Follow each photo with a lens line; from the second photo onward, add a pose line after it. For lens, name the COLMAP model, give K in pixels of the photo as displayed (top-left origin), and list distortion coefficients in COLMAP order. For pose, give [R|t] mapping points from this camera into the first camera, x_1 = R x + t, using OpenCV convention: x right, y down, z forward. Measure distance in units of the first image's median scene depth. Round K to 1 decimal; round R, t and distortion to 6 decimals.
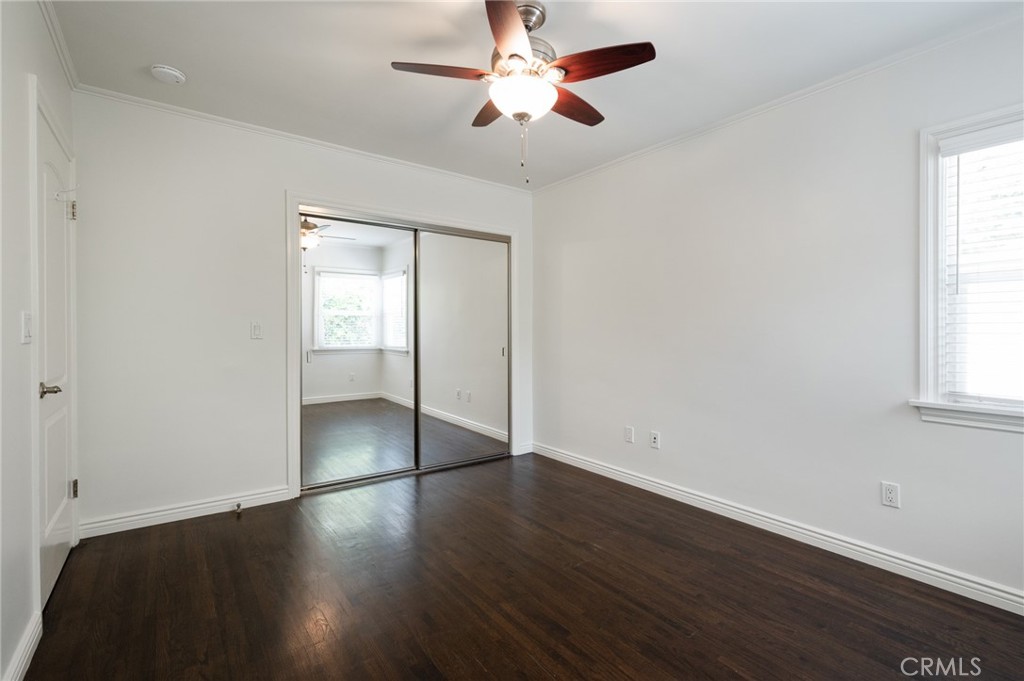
lens RADIAL K [[468.4, 0, 518.1], [0, 468.4, 331.8], [0, 0, 1]] dist [-0.000358, -0.000010]
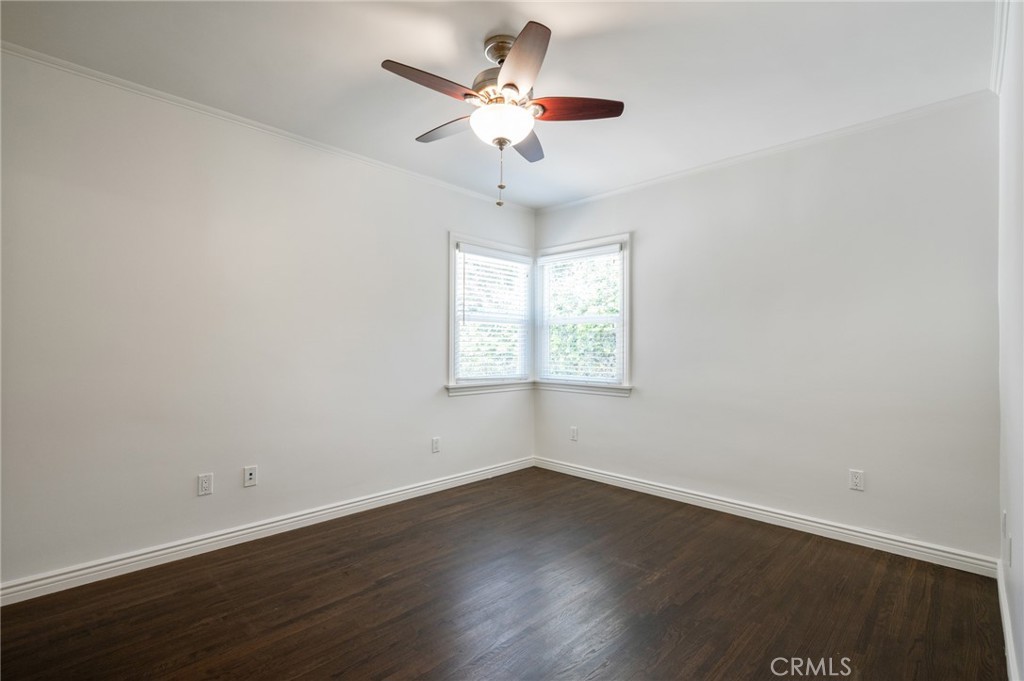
lens RADIAL K [[468.4, 0, 509.9], [0, 468.4, 344.9], [0, 0, 1]] dist [-0.000358, -0.000010]
pose [[-0.144004, 0.005501, 0.989562, -0.865370], [0.002209, 0.999984, -0.005237, 0.007905], [-0.989575, 0.001432, -0.144013, 0.983262]]
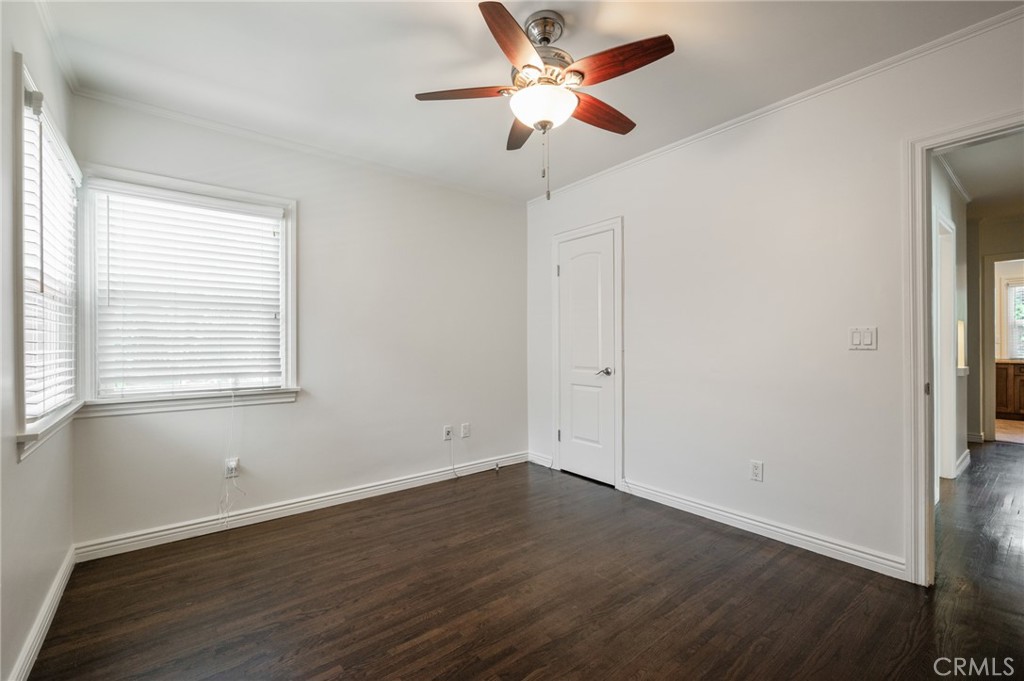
lens RADIAL K [[437.8, 0, 509.5], [0, 437.8, 343.1], [0, 0, 1]] dist [-0.001915, -0.000214]
pose [[-0.999812, 0.005581, -0.018582, 0.209724], [0.005453, 0.999961, 0.006943, 0.009392], [0.018620, 0.006840, -0.999803, 1.661013]]
